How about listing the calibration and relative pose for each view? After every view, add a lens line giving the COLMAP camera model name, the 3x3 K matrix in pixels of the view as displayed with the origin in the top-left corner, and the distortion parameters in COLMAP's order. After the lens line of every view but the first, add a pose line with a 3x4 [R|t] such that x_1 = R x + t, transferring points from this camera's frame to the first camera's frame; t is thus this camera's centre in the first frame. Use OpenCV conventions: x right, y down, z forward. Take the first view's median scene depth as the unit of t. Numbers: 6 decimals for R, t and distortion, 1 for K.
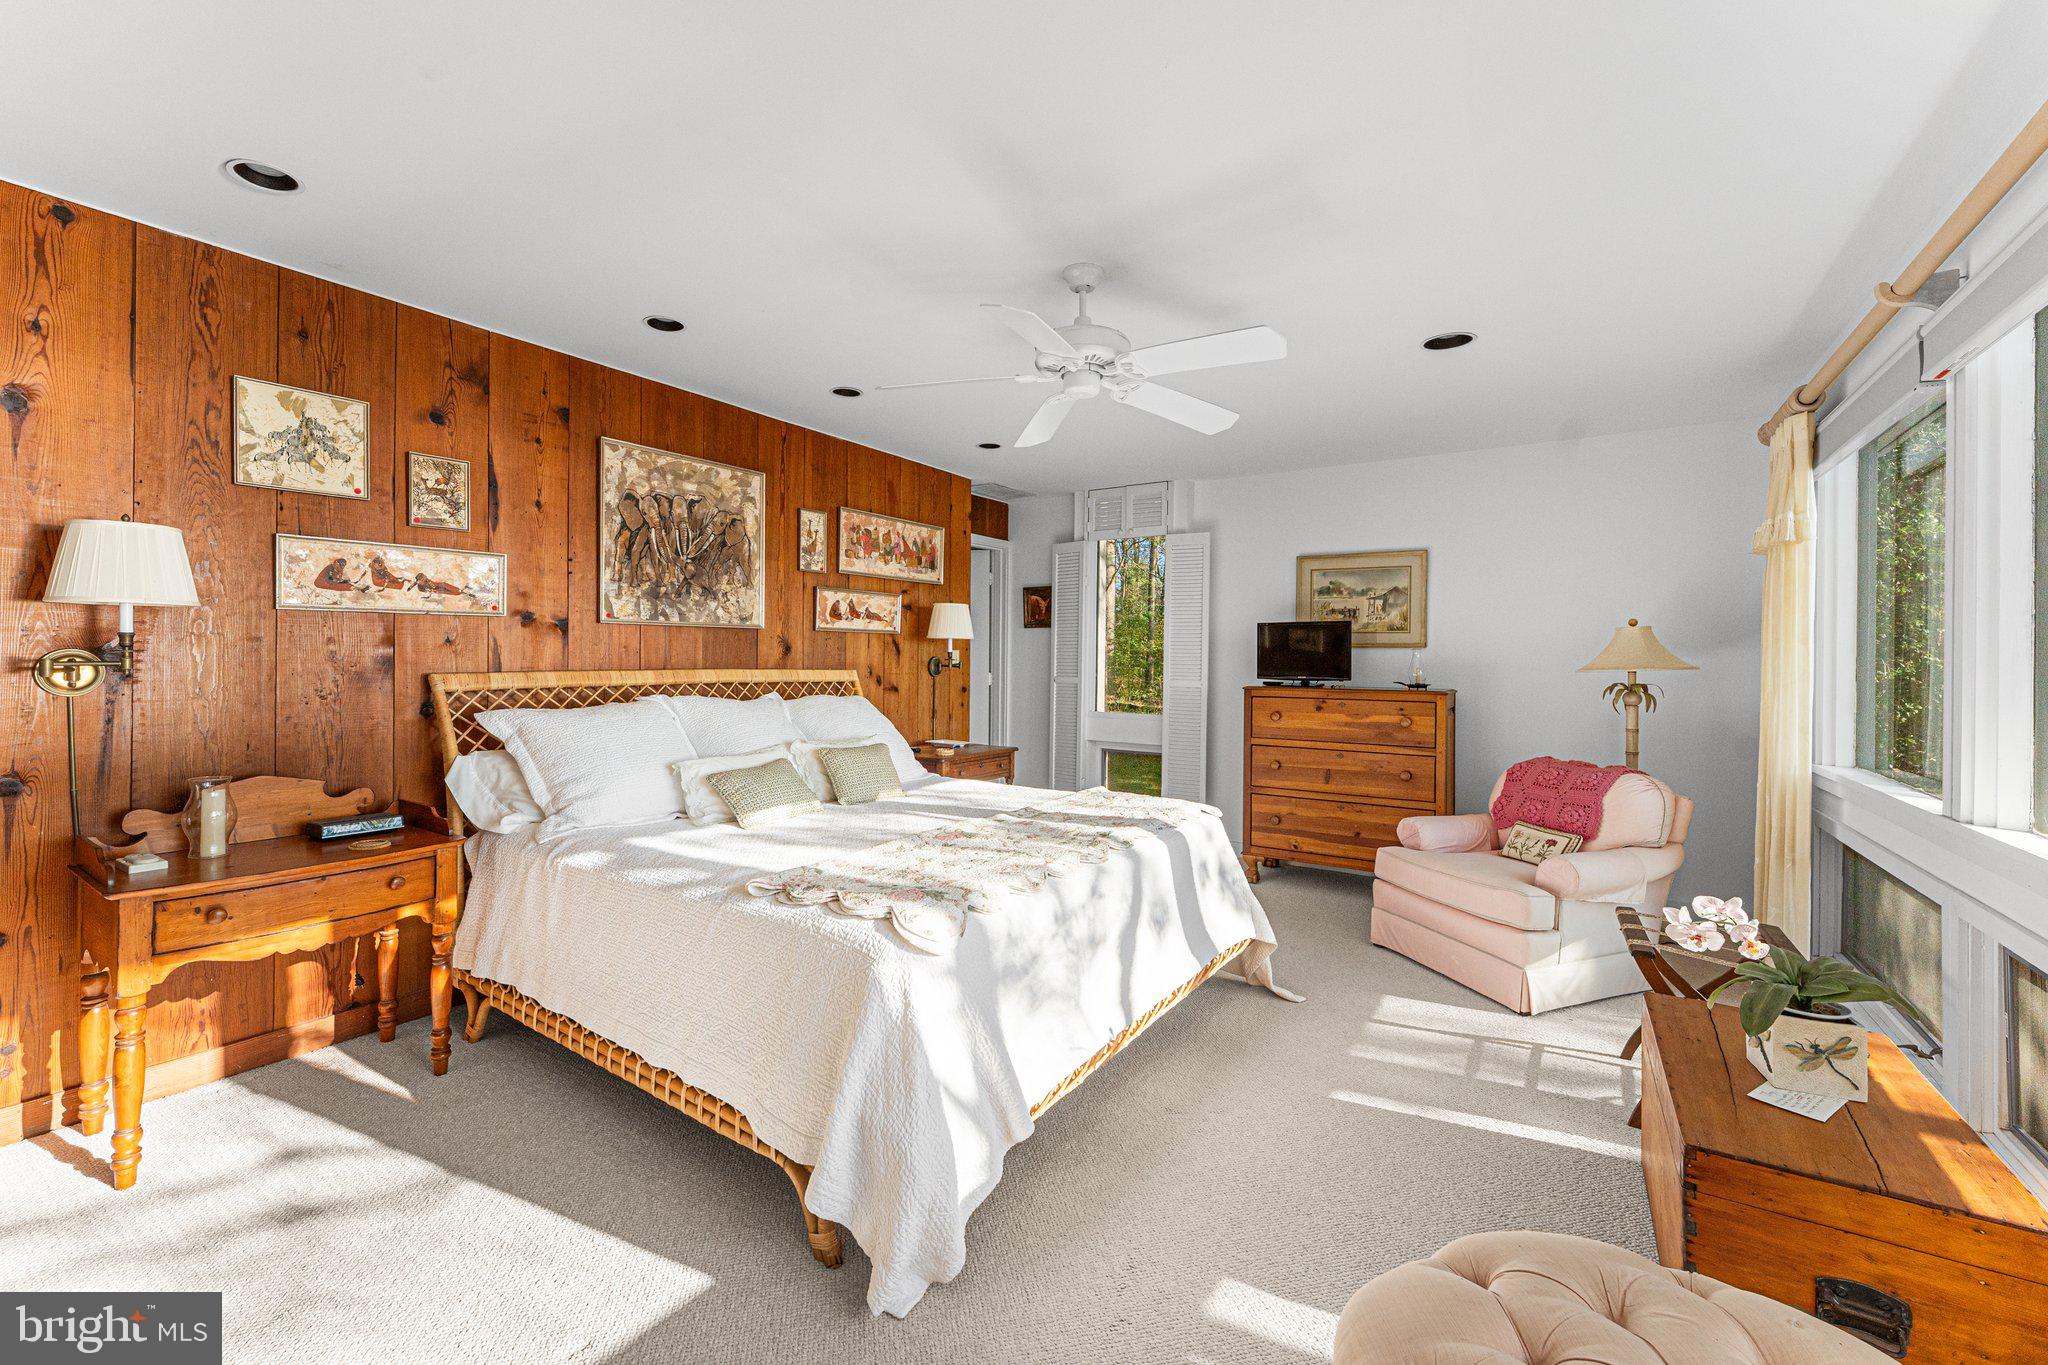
lens RADIAL K [[839.3, 0, 1015.5], [0, 839.3, 667.7], [0, 0, 1]] dist [0.008556, -0.000701]
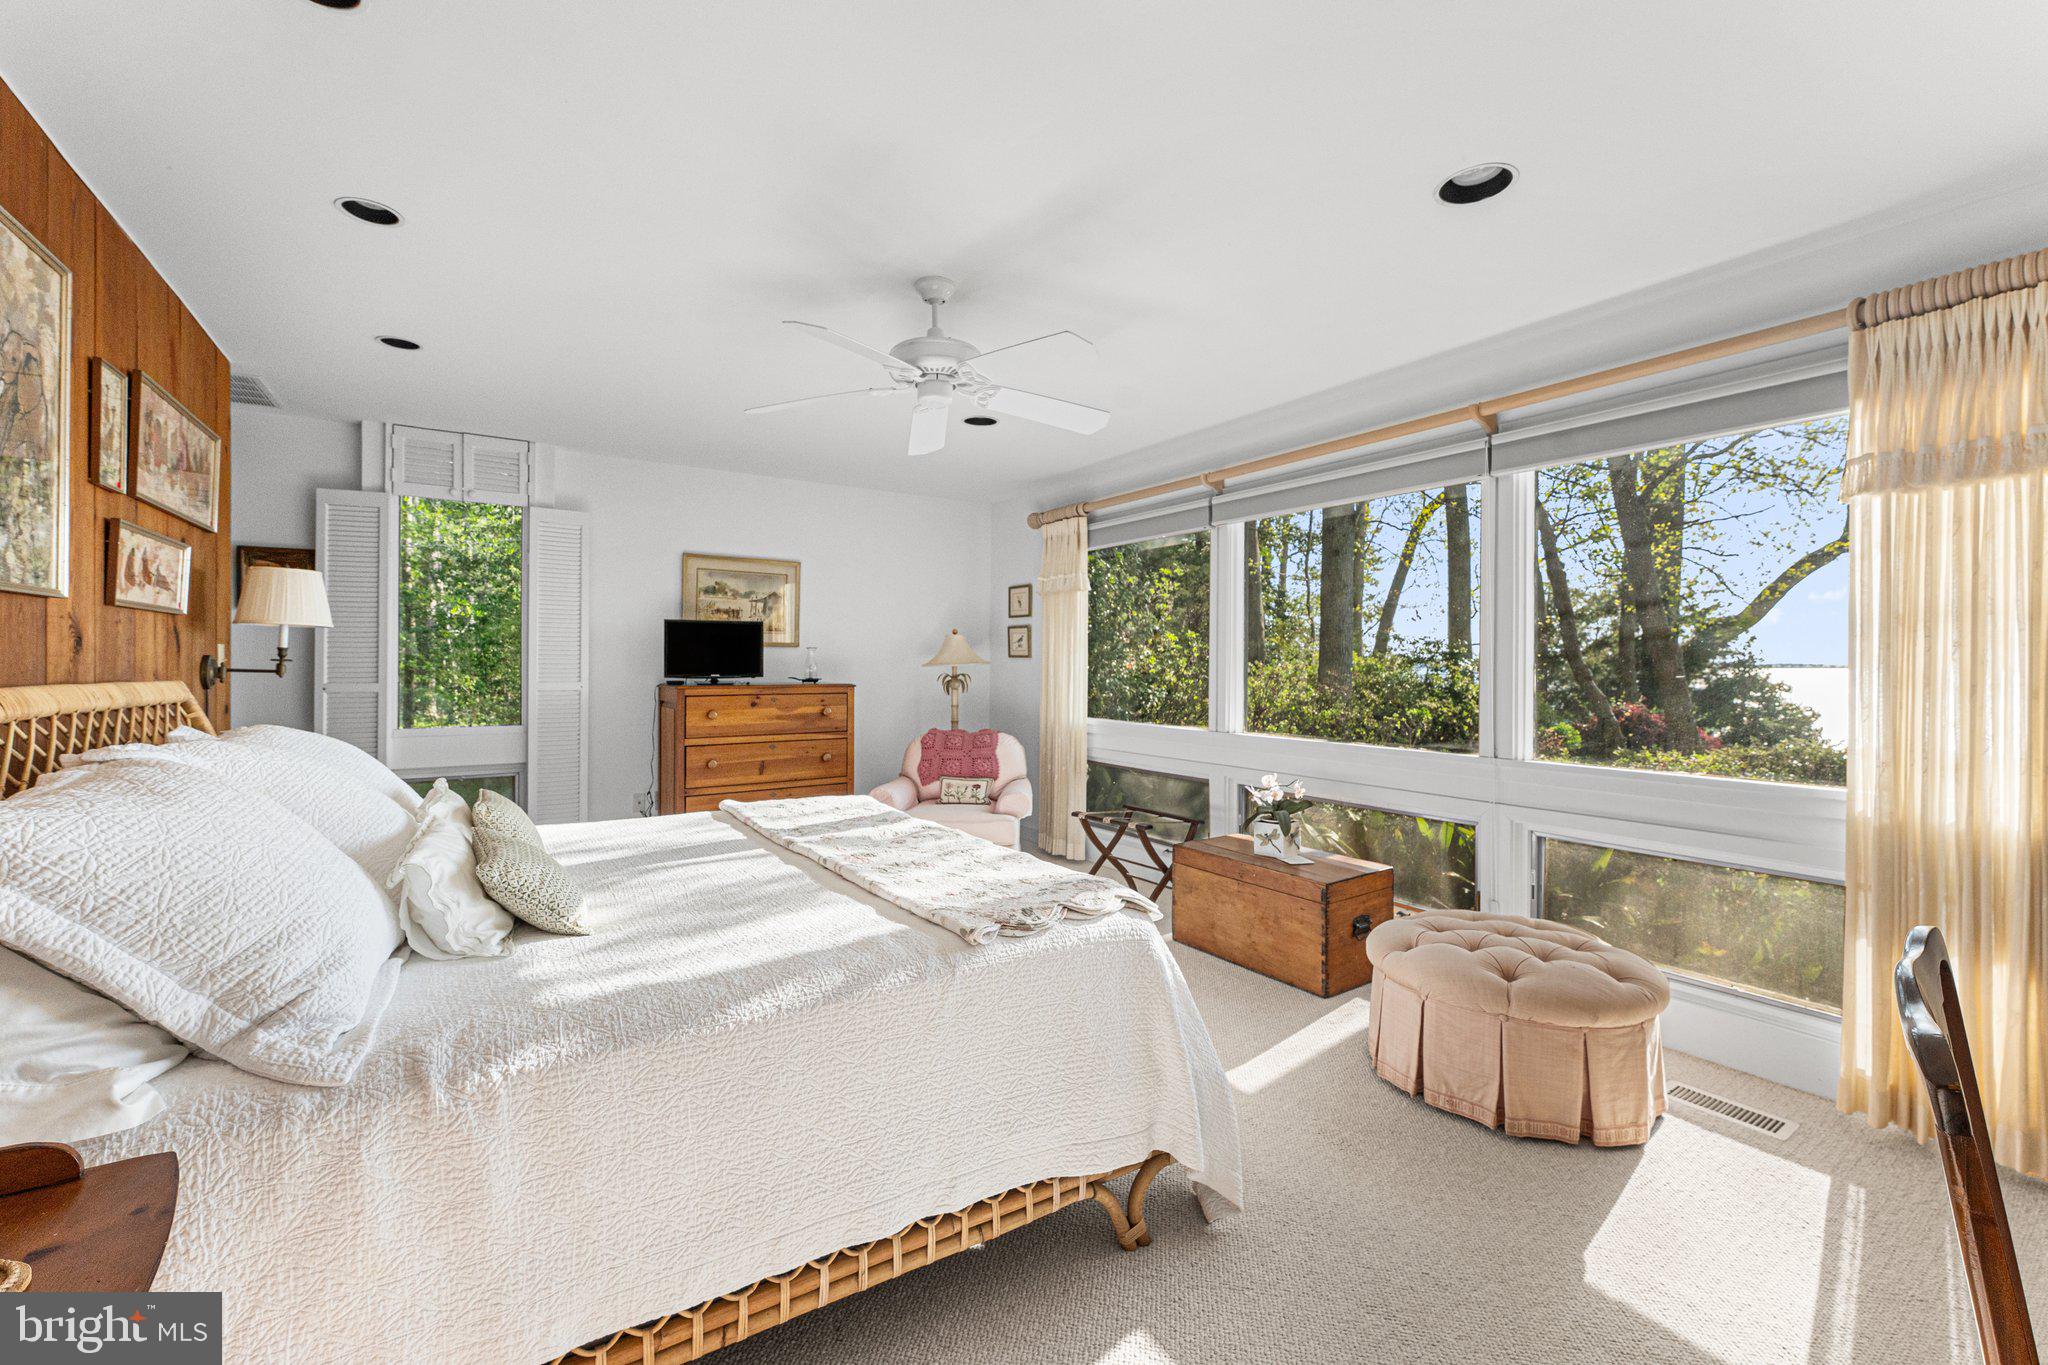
lens RADIAL K [[839.3, 0, 1018.9], [0, 839.3, 669.4], [0, 0, 1]] dist [0.008556, -0.000701]
pose [[0.393446, -0.017262, 0.919186, -0.453525], [0.009619, 0.999846, 0.014659, -0.006966], [-0.919297, 0.003074, 0.393552, 0.270938]]
